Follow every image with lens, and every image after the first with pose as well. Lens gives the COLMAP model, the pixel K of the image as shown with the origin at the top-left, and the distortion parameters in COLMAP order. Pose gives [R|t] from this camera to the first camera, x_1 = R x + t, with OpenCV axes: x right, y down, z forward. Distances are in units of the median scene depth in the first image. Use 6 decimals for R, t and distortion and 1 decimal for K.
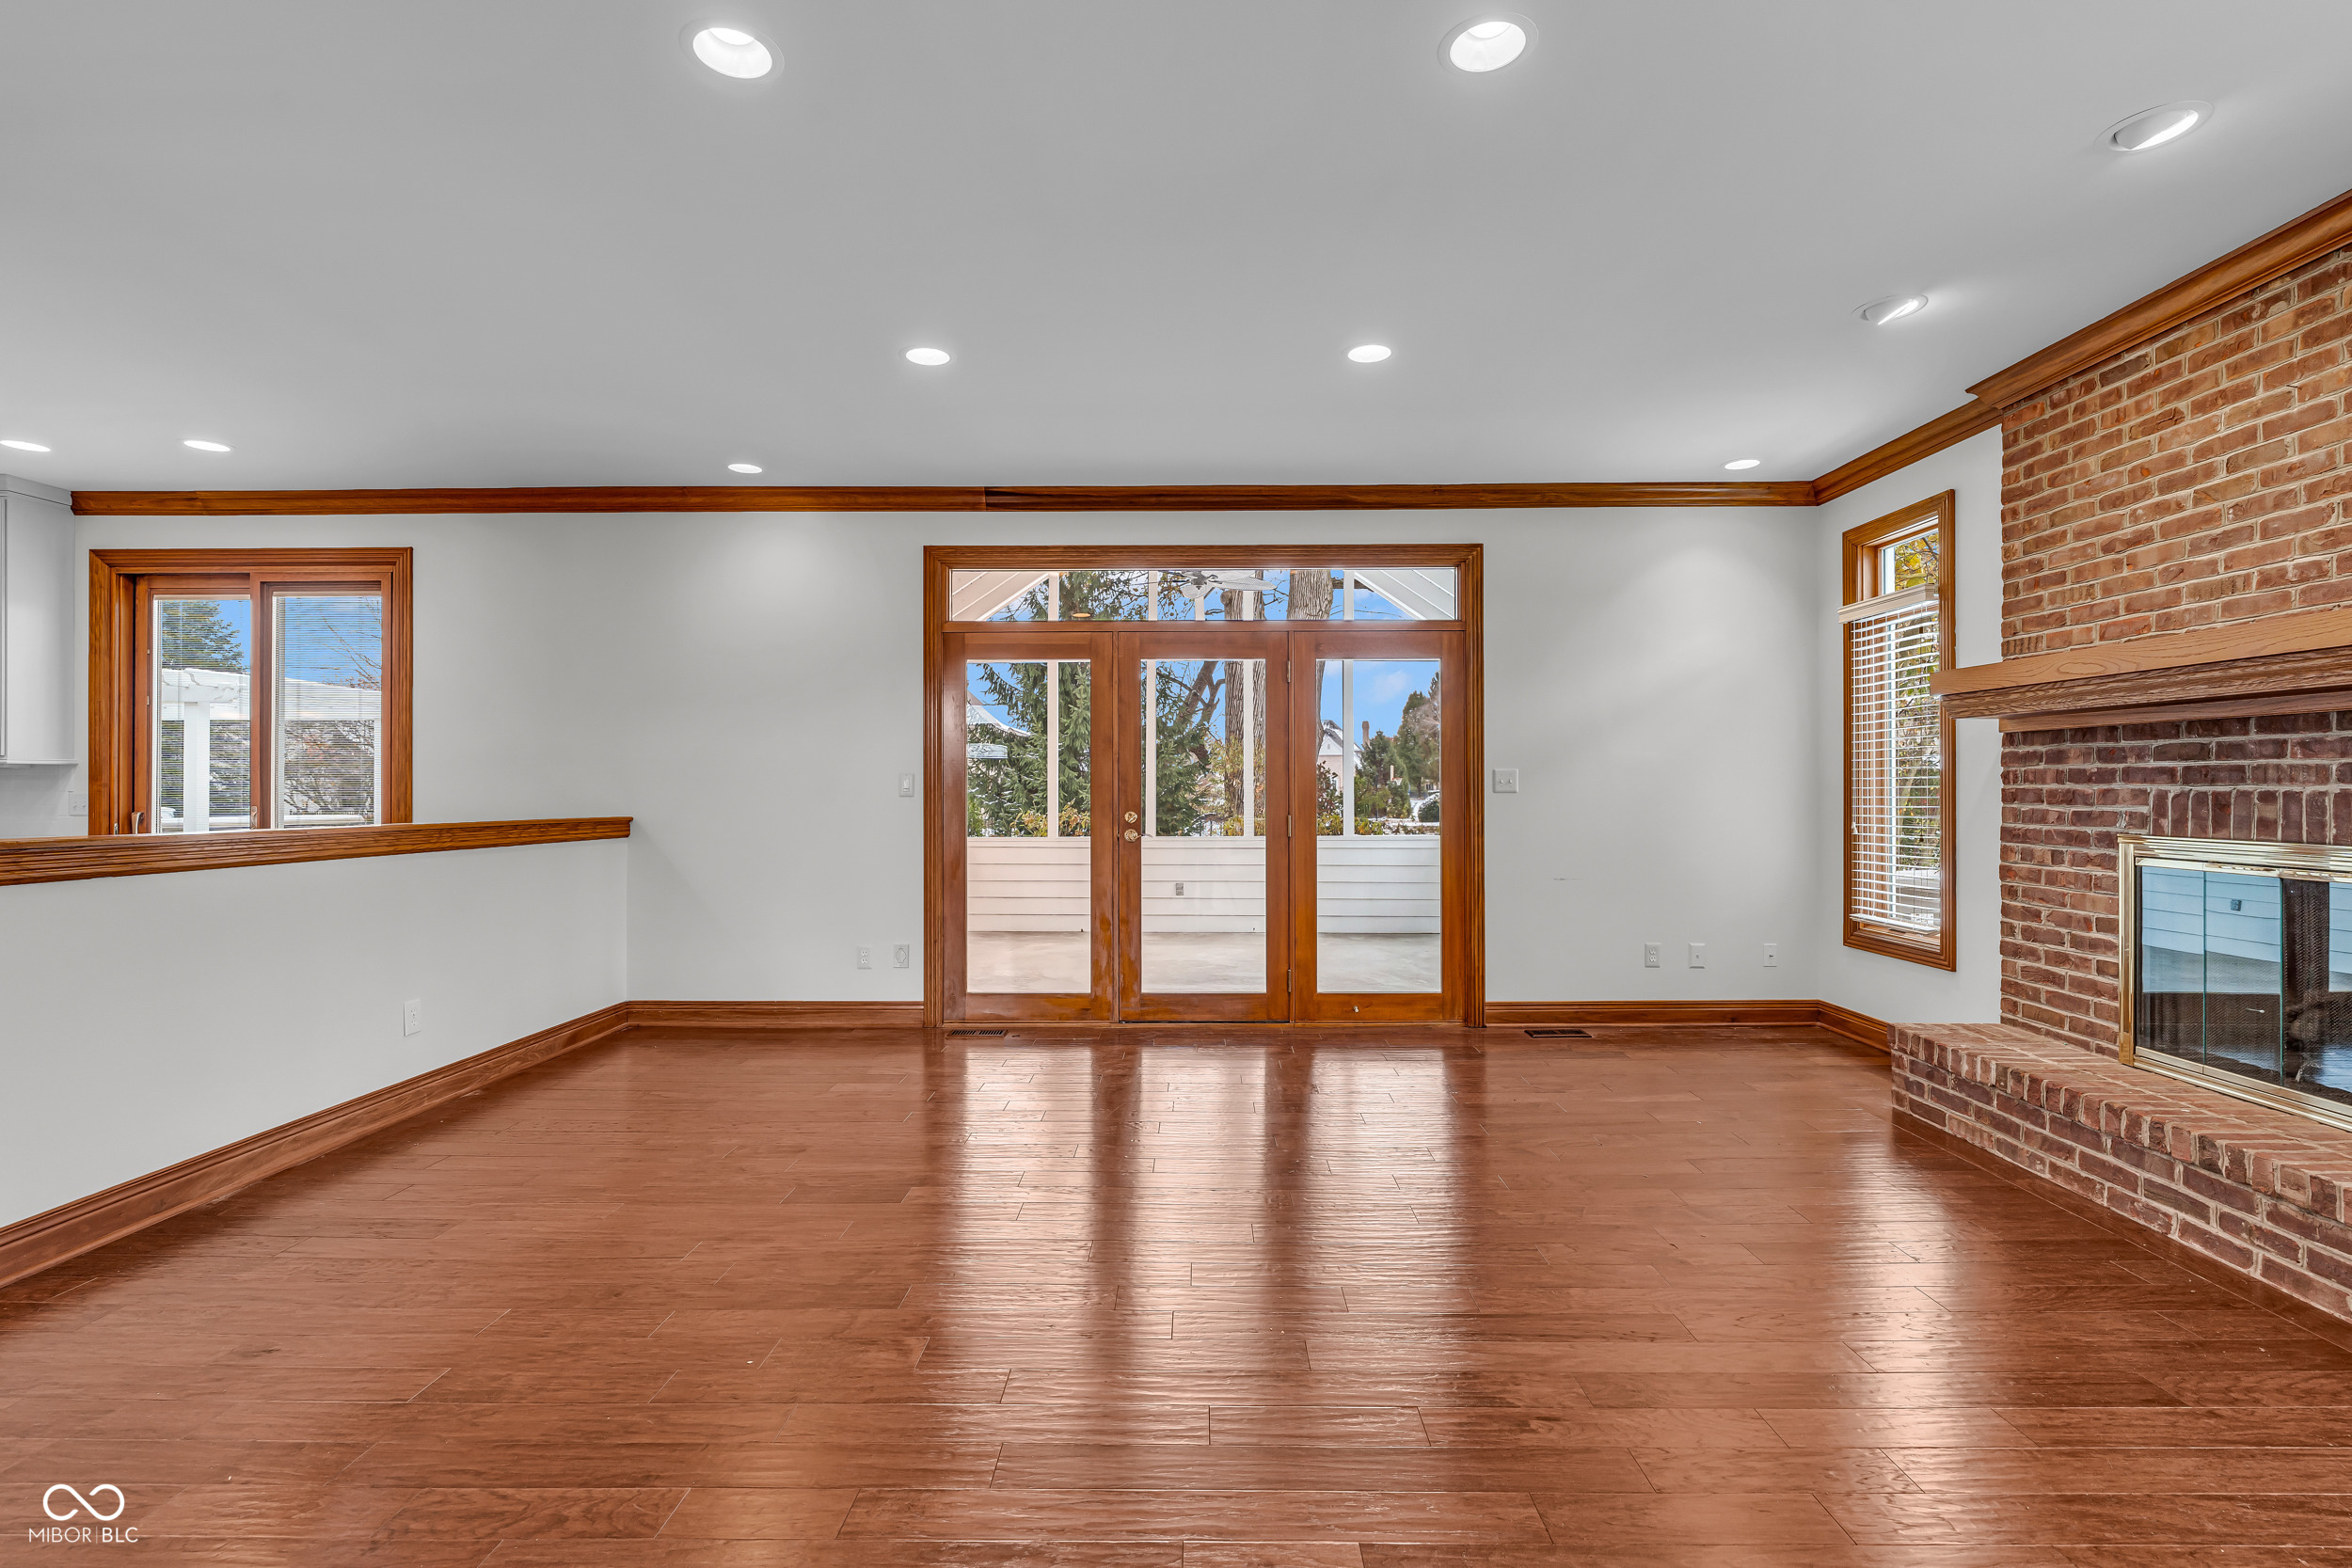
lens RADIAL K [[1061.4, 0, 1184.8], [0, 1061.4, 788.0], [0, 0, 1]] dist [-0.010517, 0.004833]
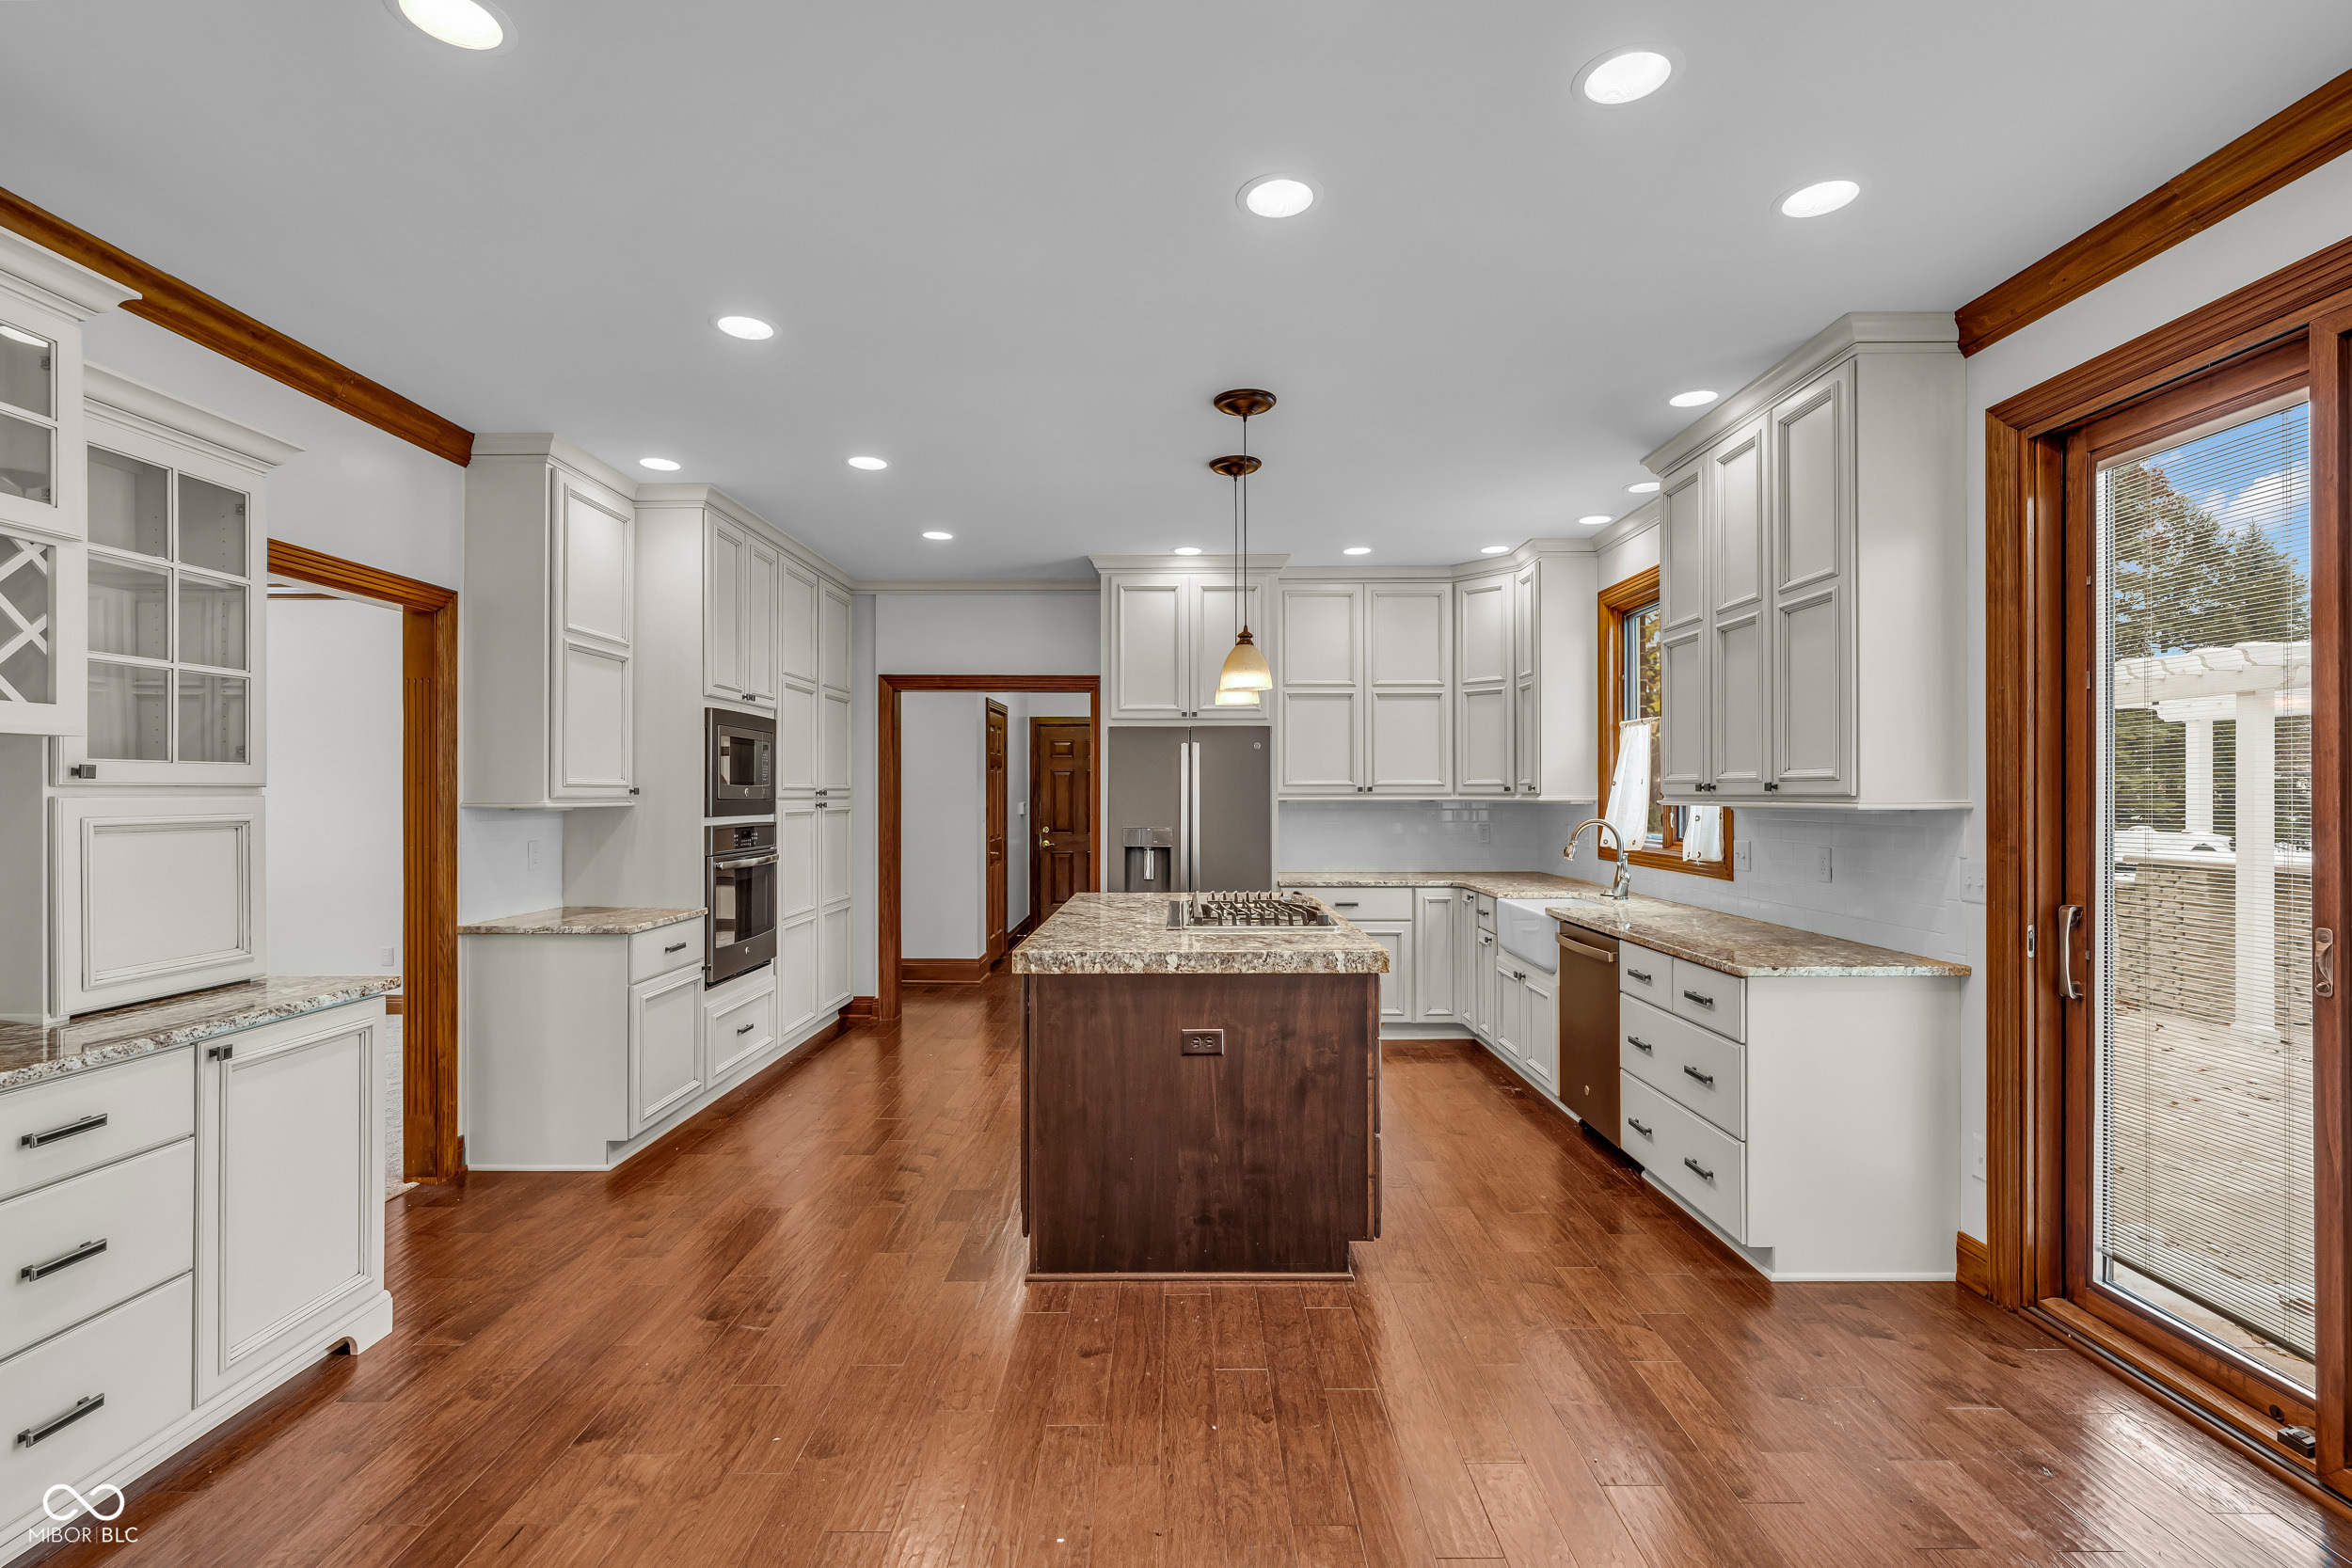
lens RADIAL K [[1061.4, 0, 1169.9], [0, 1061.4, 785.8], [0, 0, 1]] dist [-0.010517, 0.004833]
pose [[0.000333, -0.003592, -0.999993, -0.526369], [-0.000173, 0.999994, -0.003592, -0.034411], [1.000000, 0.000175, 0.000332, 0.612909]]
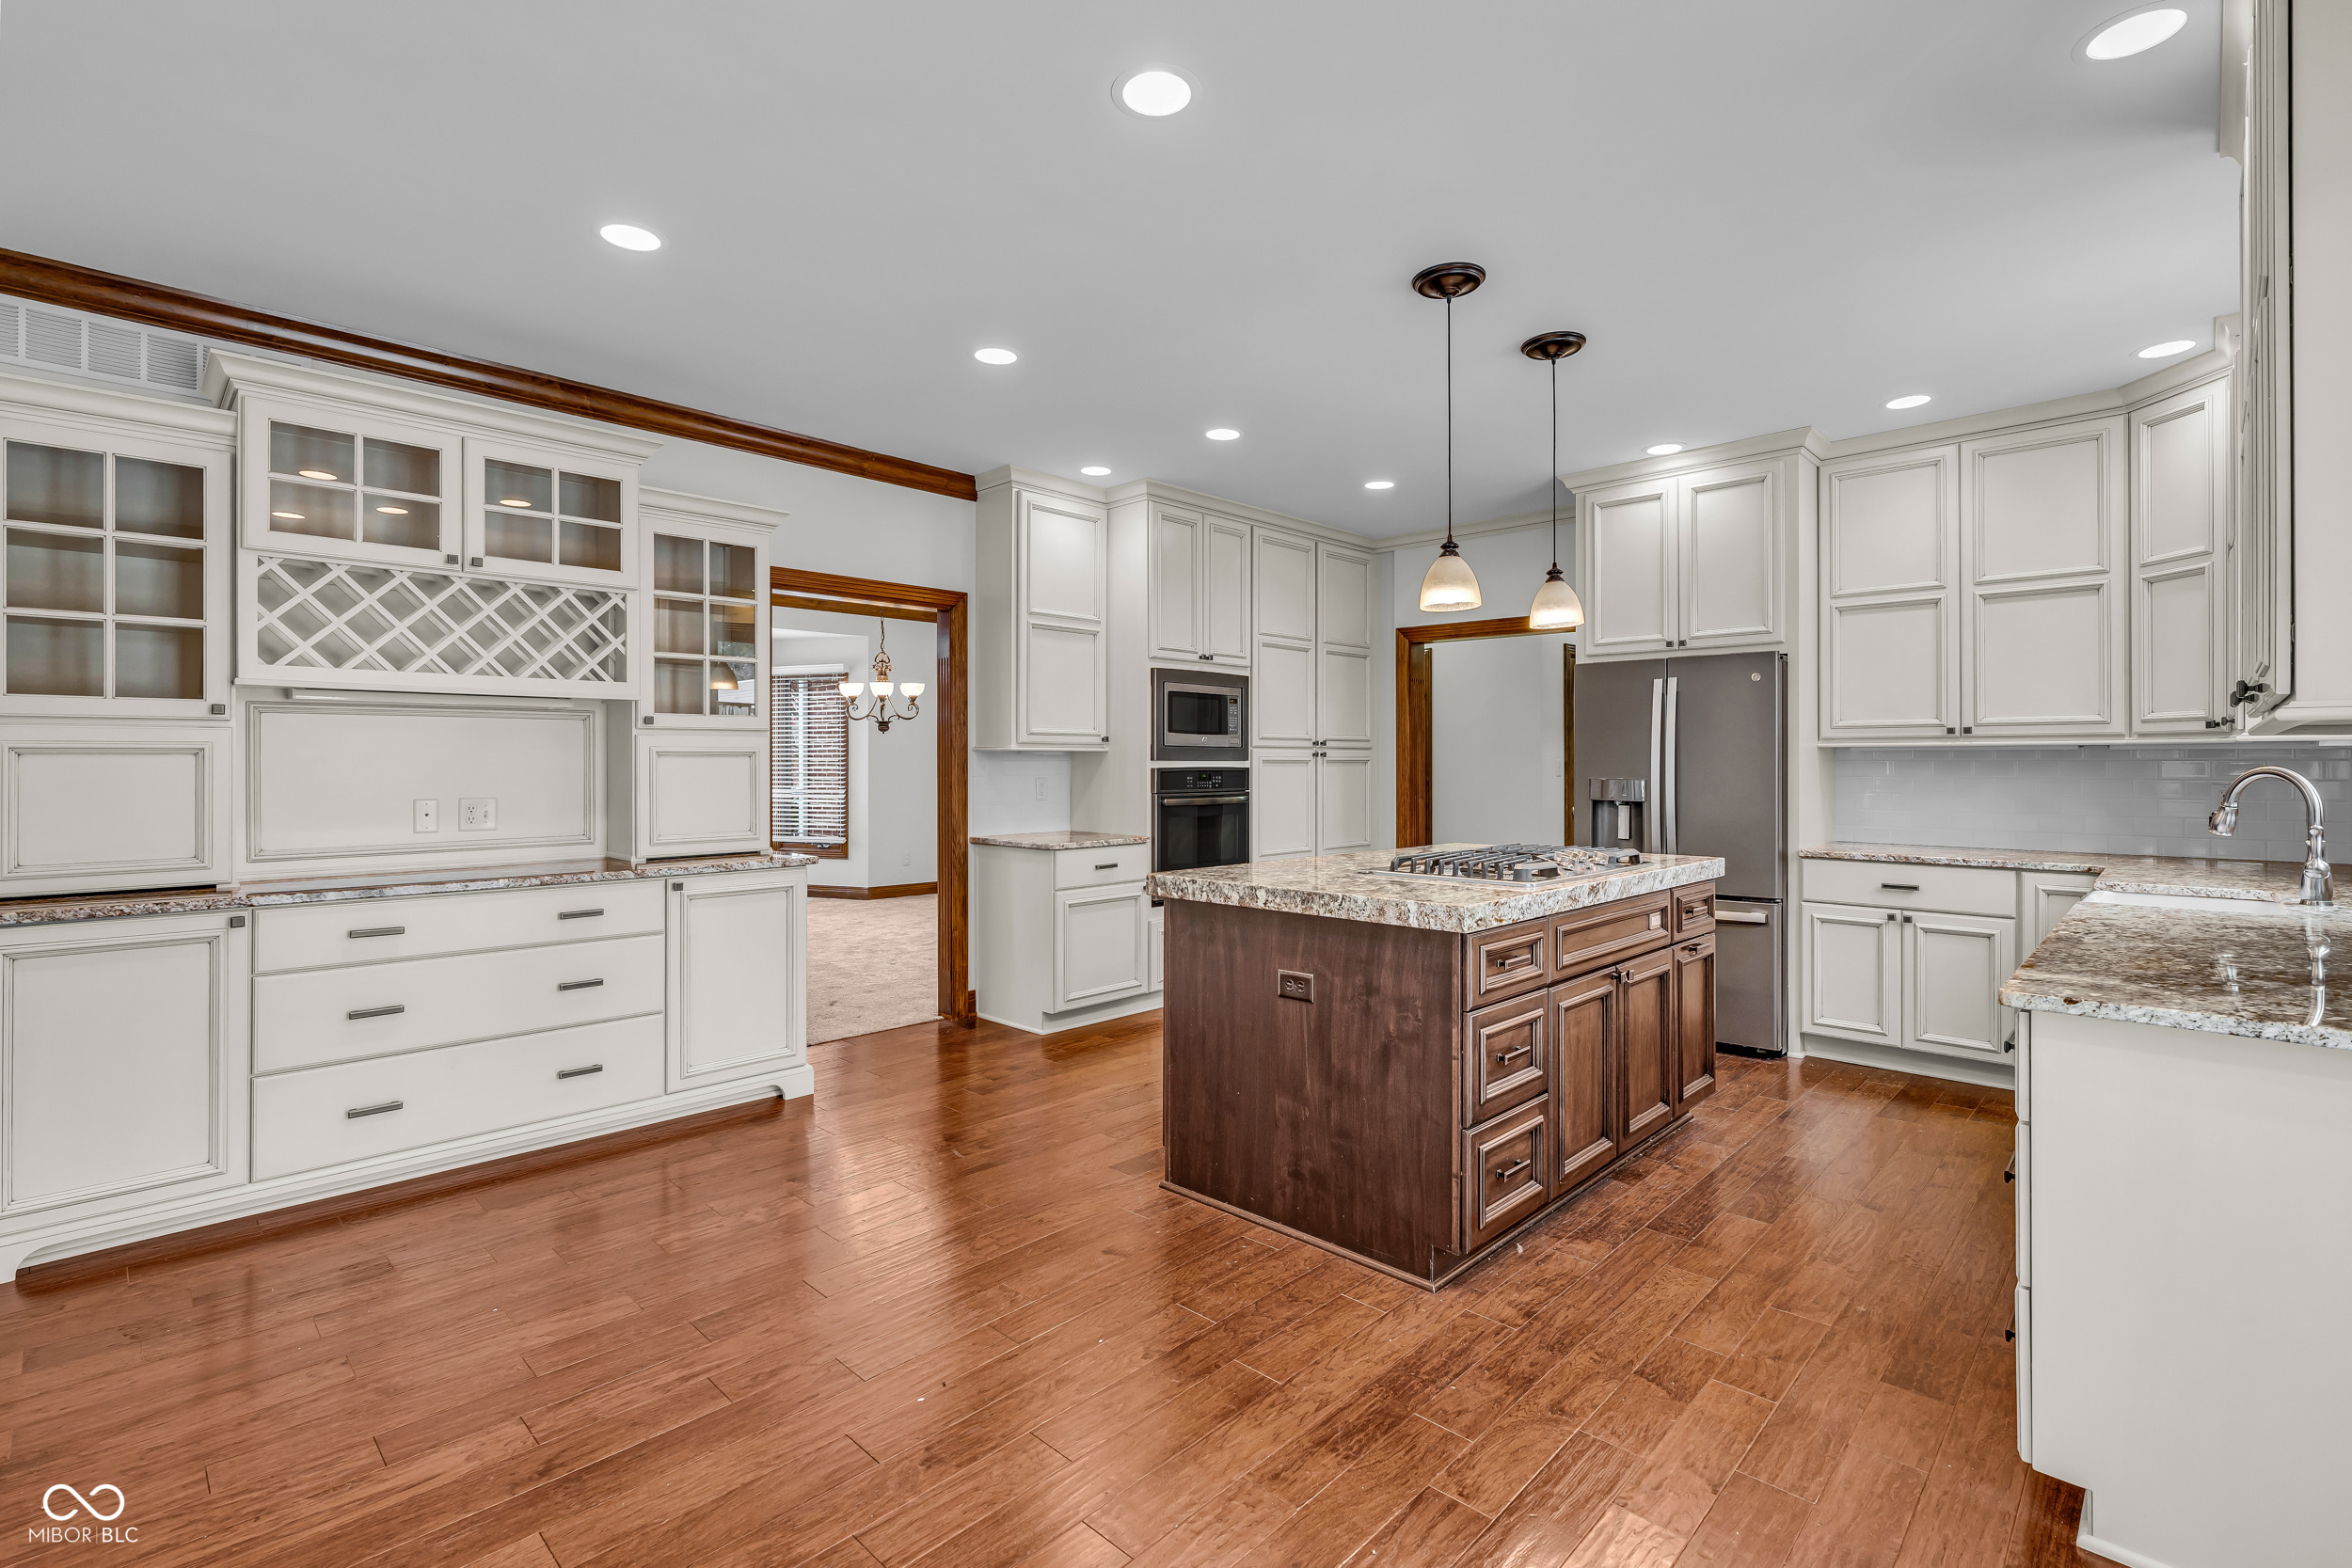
lens RADIAL K [[1061.4, 0, 1175.4], [0, 1061.4, 756.8], [0, 0, 1]] dist [-0.010517, 0.004833]
pose [[-0.691322, 0.000880, -0.722546, -0.670038], [0.002324, 0.999997, -0.001005, -0.013896], [0.722543, -0.002374, -0.691322, 0.968586]]
